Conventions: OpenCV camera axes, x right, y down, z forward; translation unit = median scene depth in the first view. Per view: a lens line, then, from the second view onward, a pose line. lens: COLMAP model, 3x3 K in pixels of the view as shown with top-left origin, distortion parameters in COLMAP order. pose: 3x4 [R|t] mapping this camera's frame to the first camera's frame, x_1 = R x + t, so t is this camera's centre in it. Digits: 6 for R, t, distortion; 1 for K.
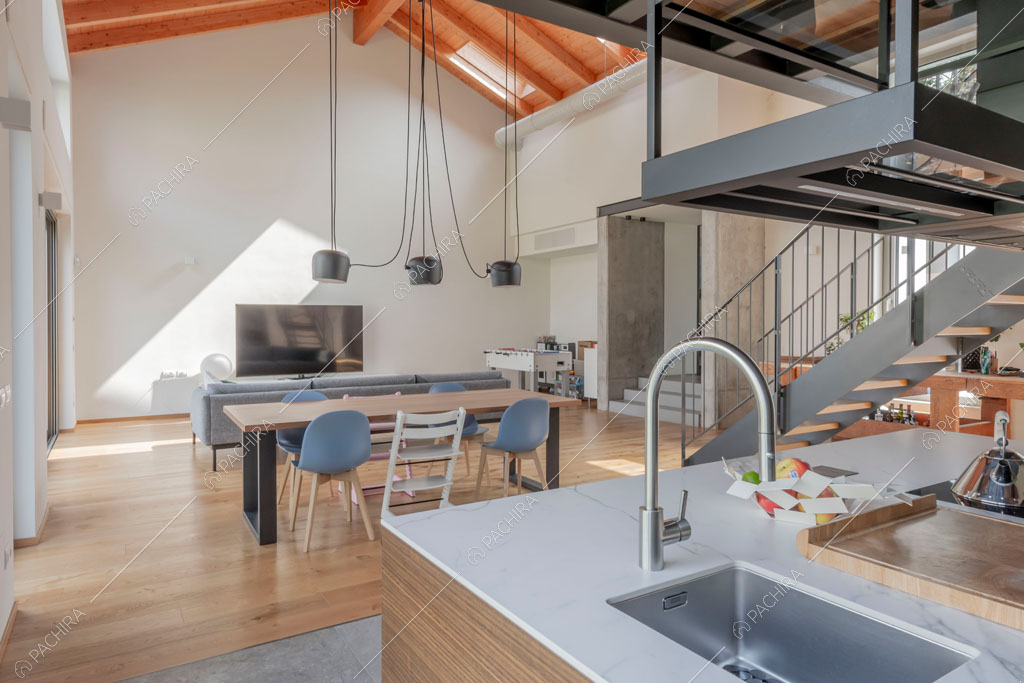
lens RADIAL K [[637.2, 0, 512.0], [0, 637.2, 341.5], [0, 0, 1]] dist [0.022497, -0.000413]
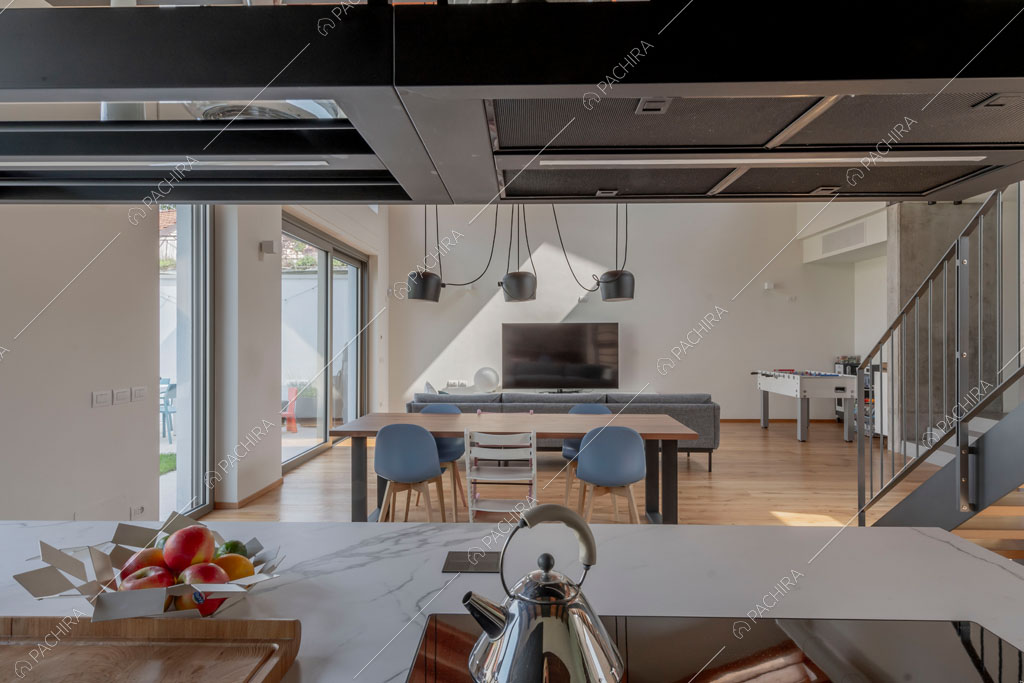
lens RADIAL K [[629.7, 0, 512.0], [0, 629.7, 341.5], [0, 0, 1]] dist [0.019523, -0.002698]
pose [[0.832738, 0.001154, -0.553666, 0.183697], [-0.015581, 0.999651, -0.021350, -0.003272], [0.553448, 0.026406, 0.832465, 0.092742]]
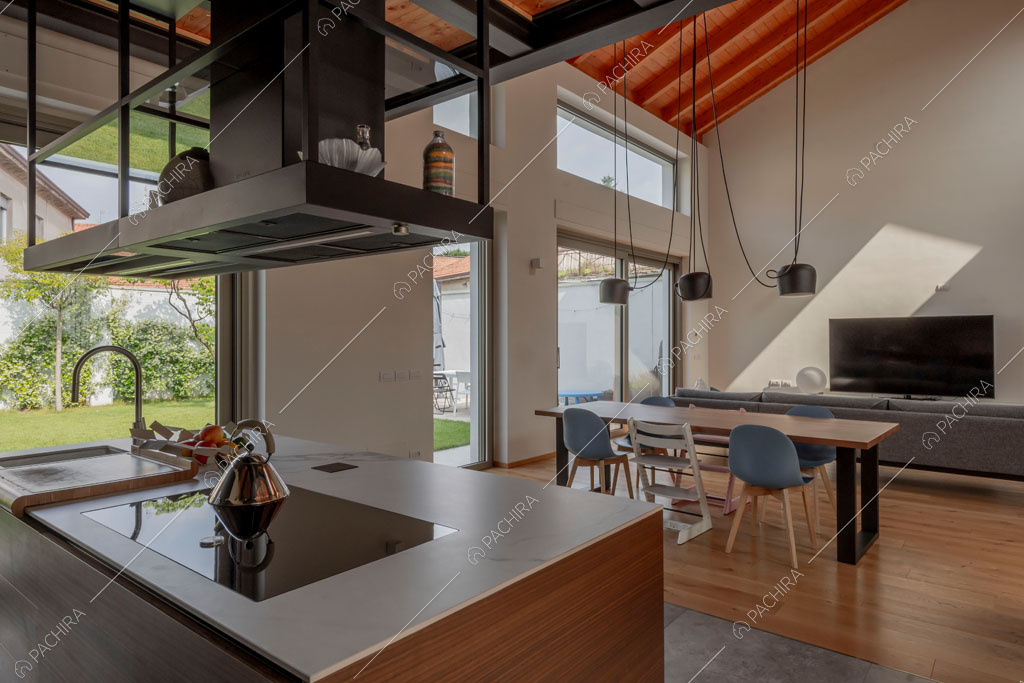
lens RADIAL K [[625.1, 0, 495.2], [0, 625.1, 338.4], [0, 0, 1]] dist [0.017616, -0.001582]
pose [[0.305427, -0.000701, -0.952215, 0.339995], [-0.024264, 0.999669, -0.008518, -0.005930], [0.951906, 0.025706, 0.305309, 0.187247]]
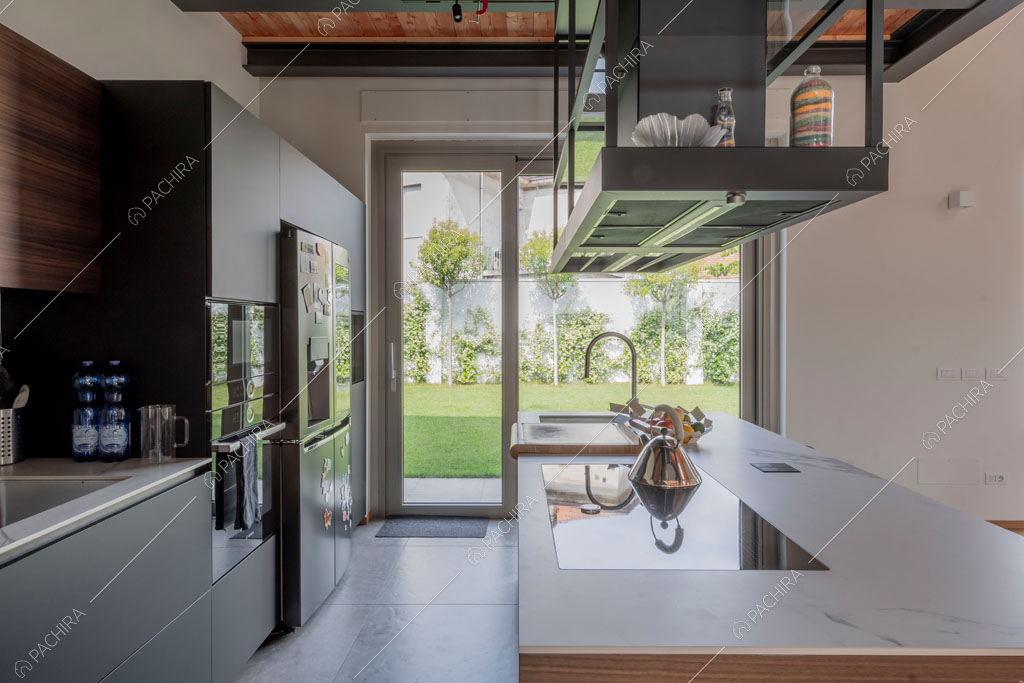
lens RADIAL K [[617.2, 0, 512.0], [0, 617.2, 341.5], [0, 0, 1]] dist [0.001757, -0.000908]
pose [[-0.541033, 0.019268, -0.840781, 0.324421], [-0.024289, 0.998962, 0.038523, -0.007088], [0.840651, 0.041264, -0.540003, 0.237101]]
